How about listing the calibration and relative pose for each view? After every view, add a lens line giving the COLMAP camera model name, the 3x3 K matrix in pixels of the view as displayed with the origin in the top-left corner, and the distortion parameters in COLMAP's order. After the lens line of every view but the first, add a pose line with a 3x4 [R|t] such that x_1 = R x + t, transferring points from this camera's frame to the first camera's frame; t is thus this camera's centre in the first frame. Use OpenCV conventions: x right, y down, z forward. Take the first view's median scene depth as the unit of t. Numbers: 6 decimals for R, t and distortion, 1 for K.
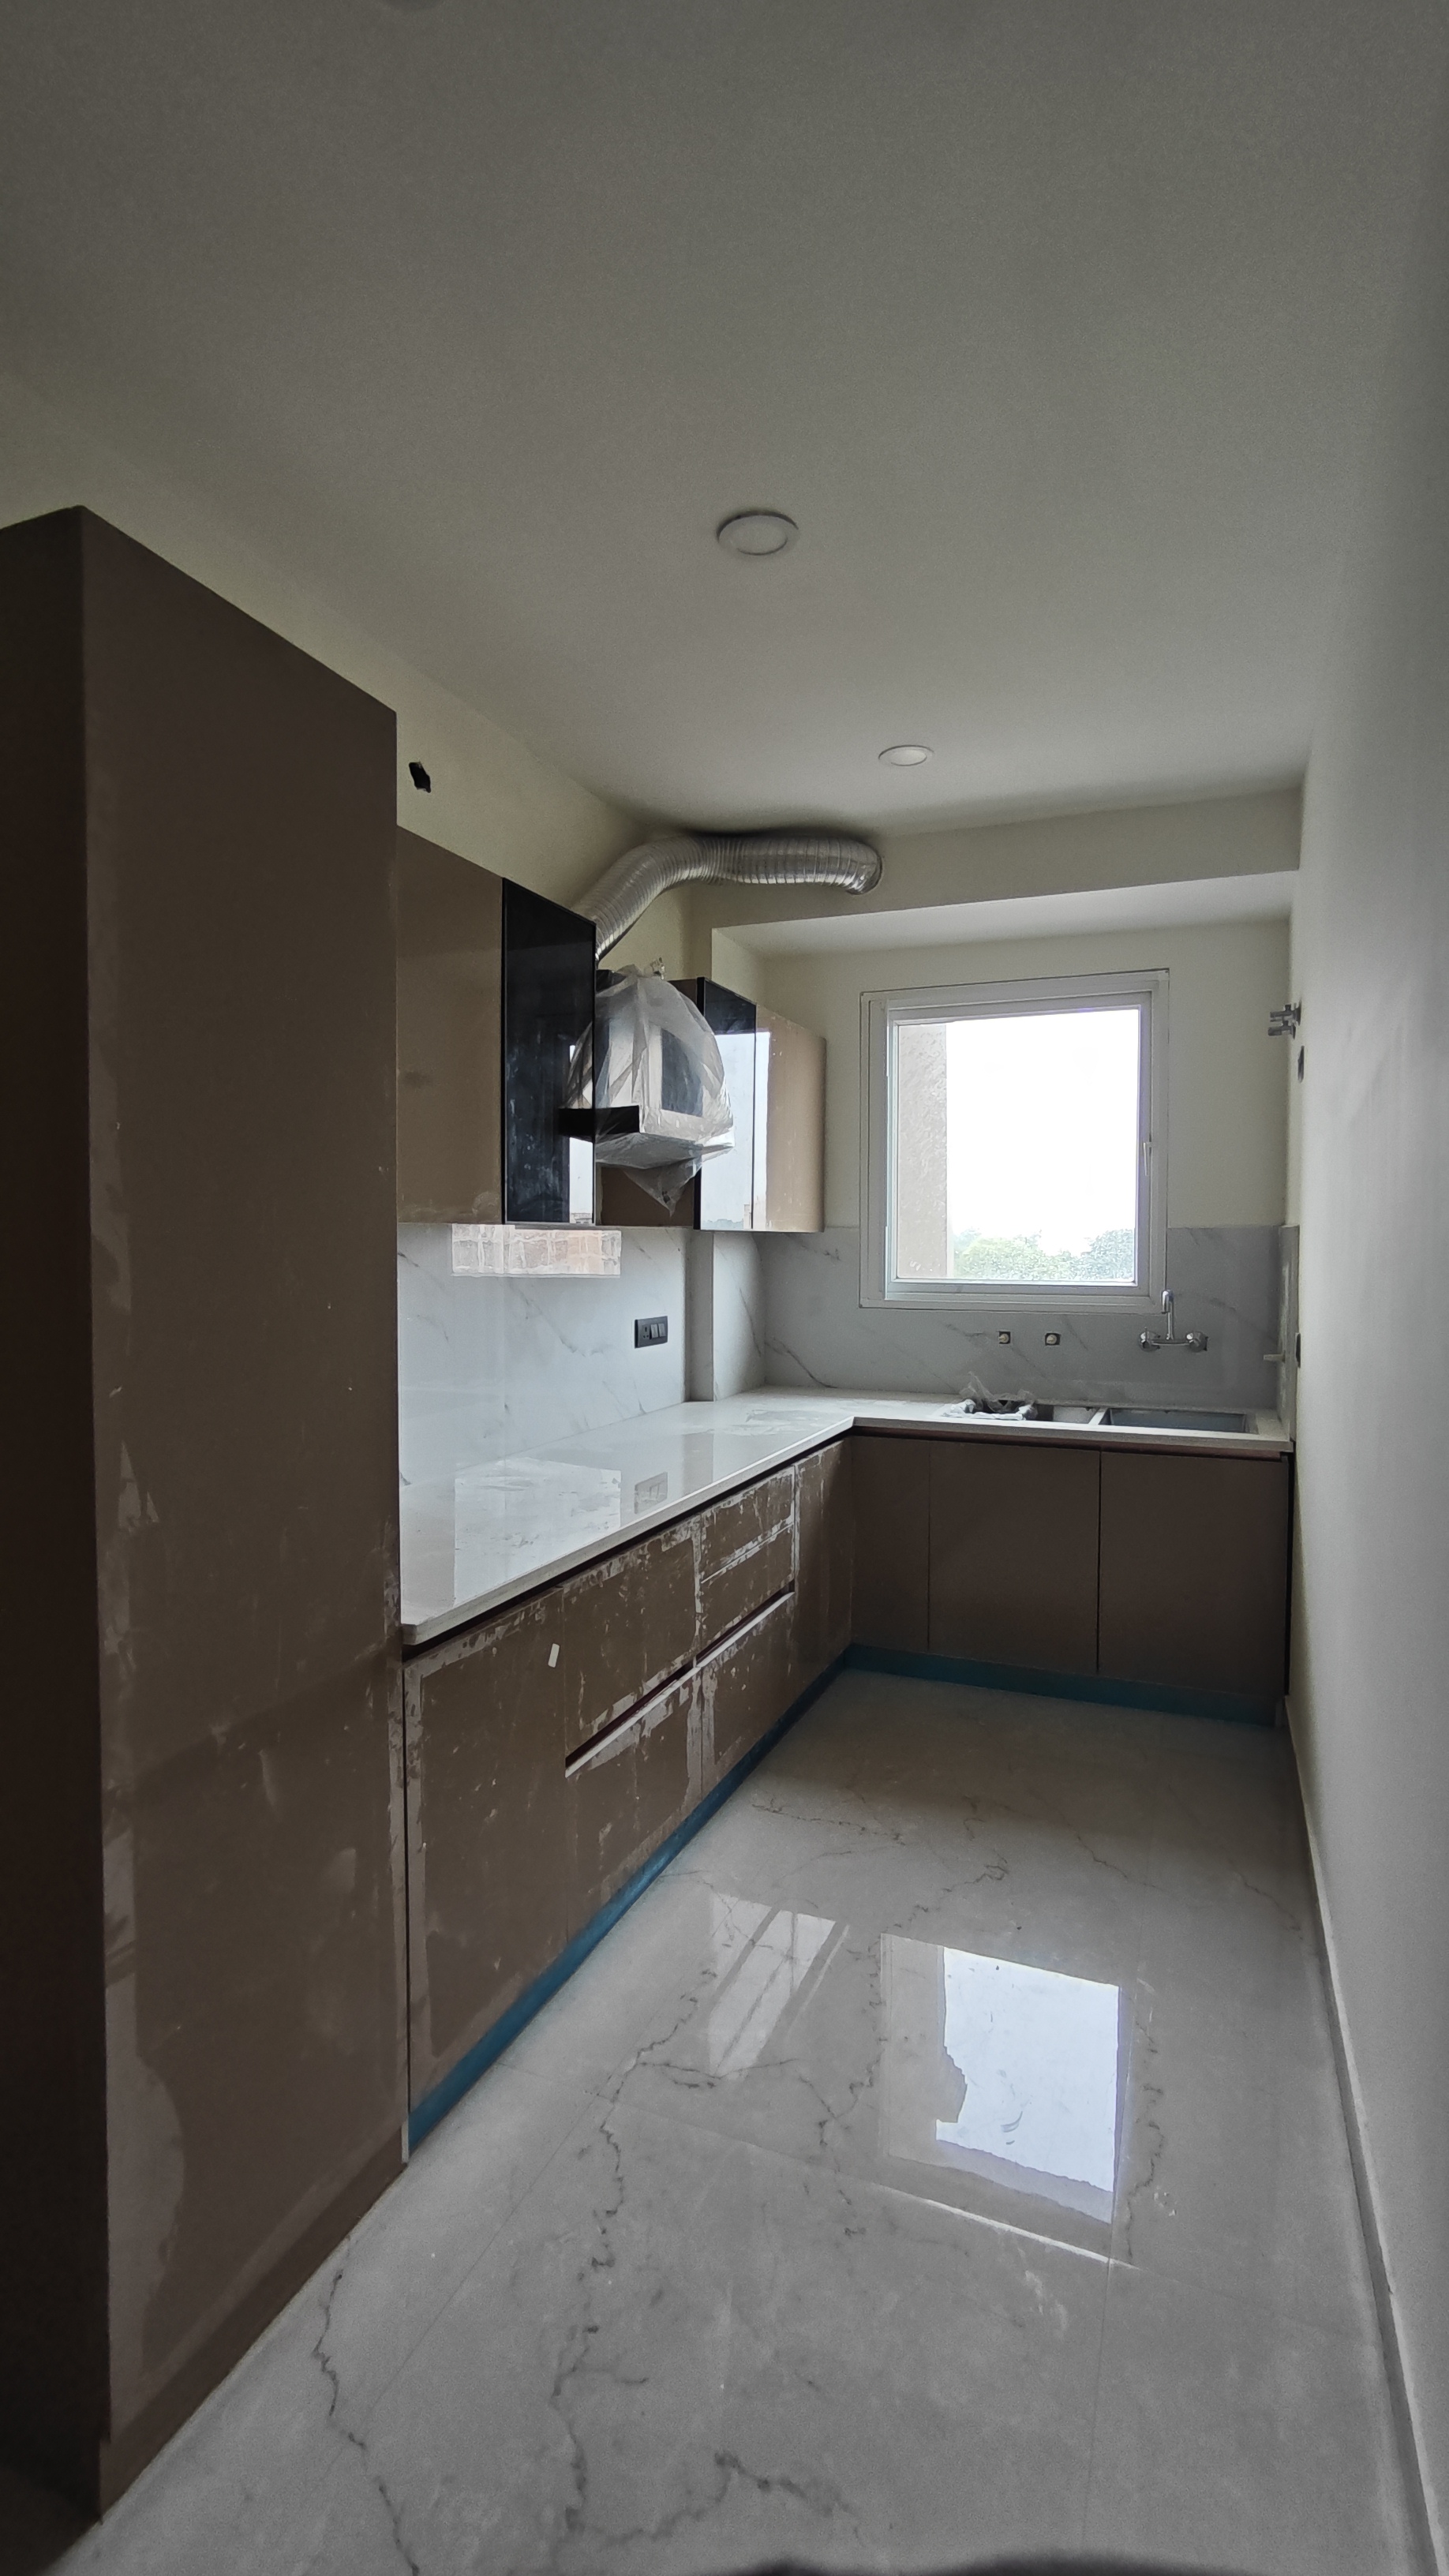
lens RADIAL K [[1188.6, 0, 724.5], [0, 1188.6, 1288.0], [0, 0, 1]] dist [0.000267, 0.000008]
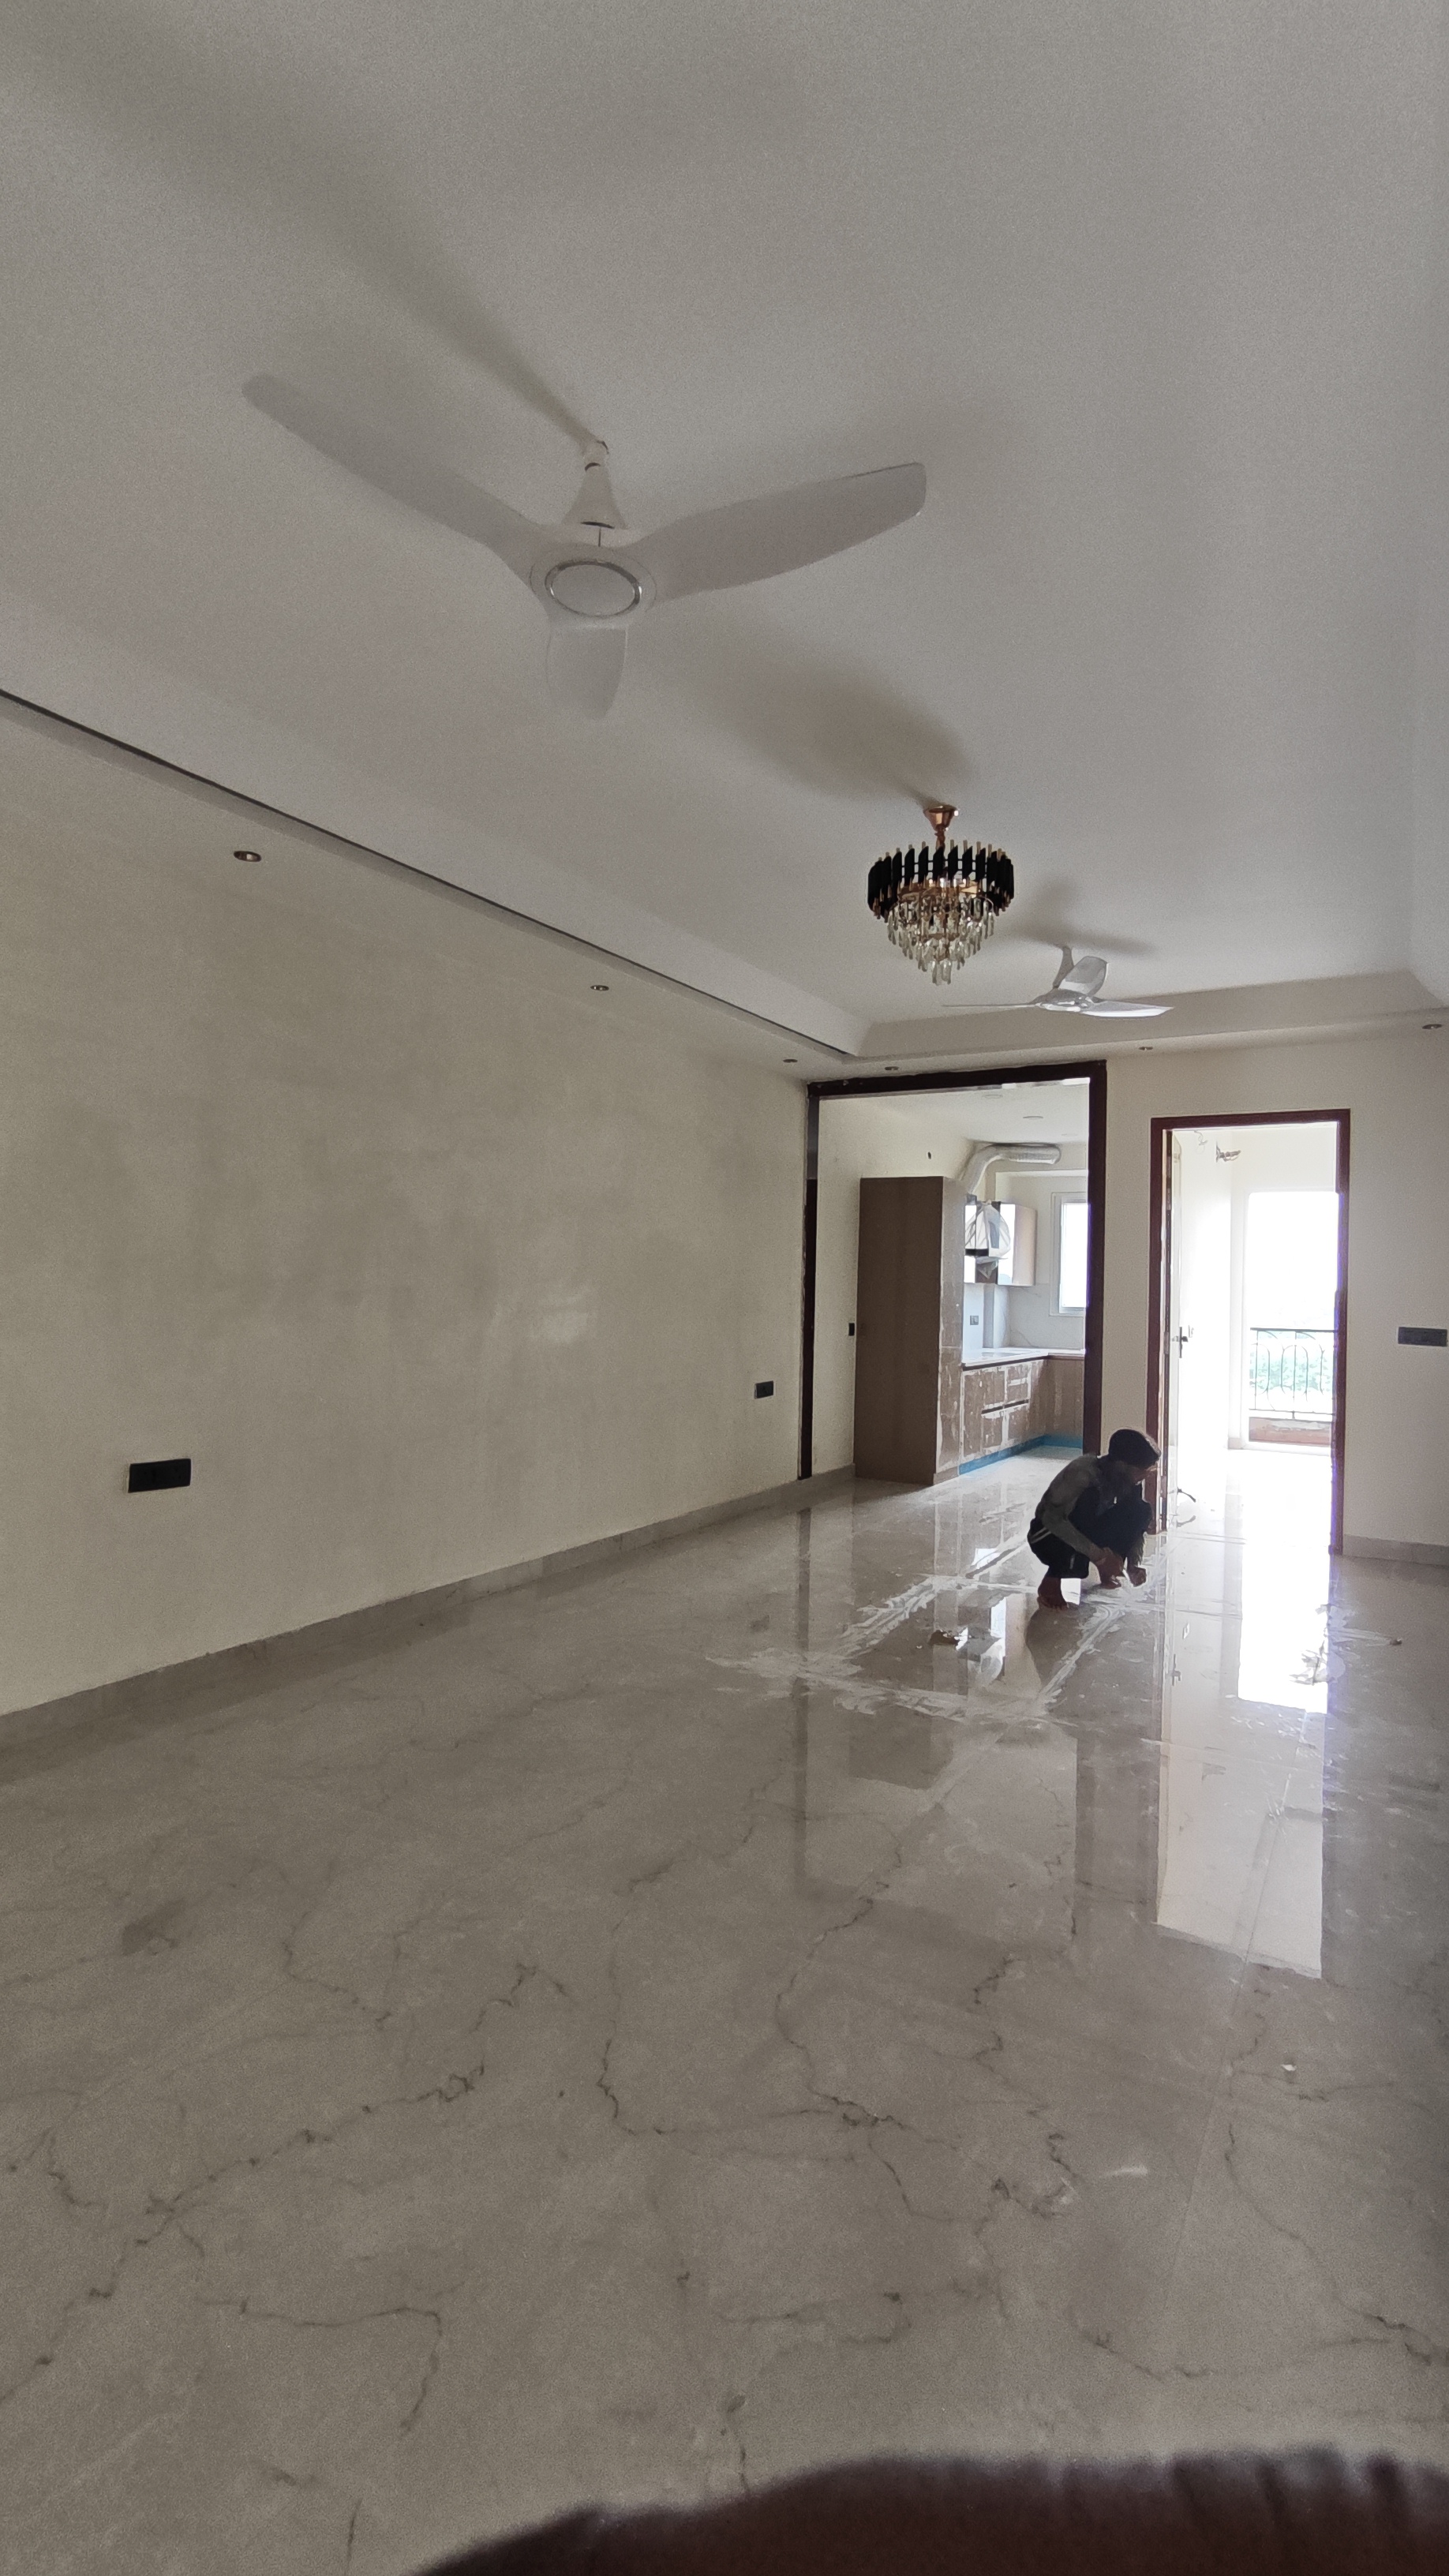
lens RADIAL K [[1146.4, 0, 724.5], [0, 1146.4, 1288.0], [0, 0, 1]] dist [-0.054757, 0.000005]
pose [[0.990513, 0.029471, -0.134220, -0.283586], [-0.035723, 0.998375, -0.044408, 0.099164], [0.132693, 0.048781, 0.989956, -1.739743]]
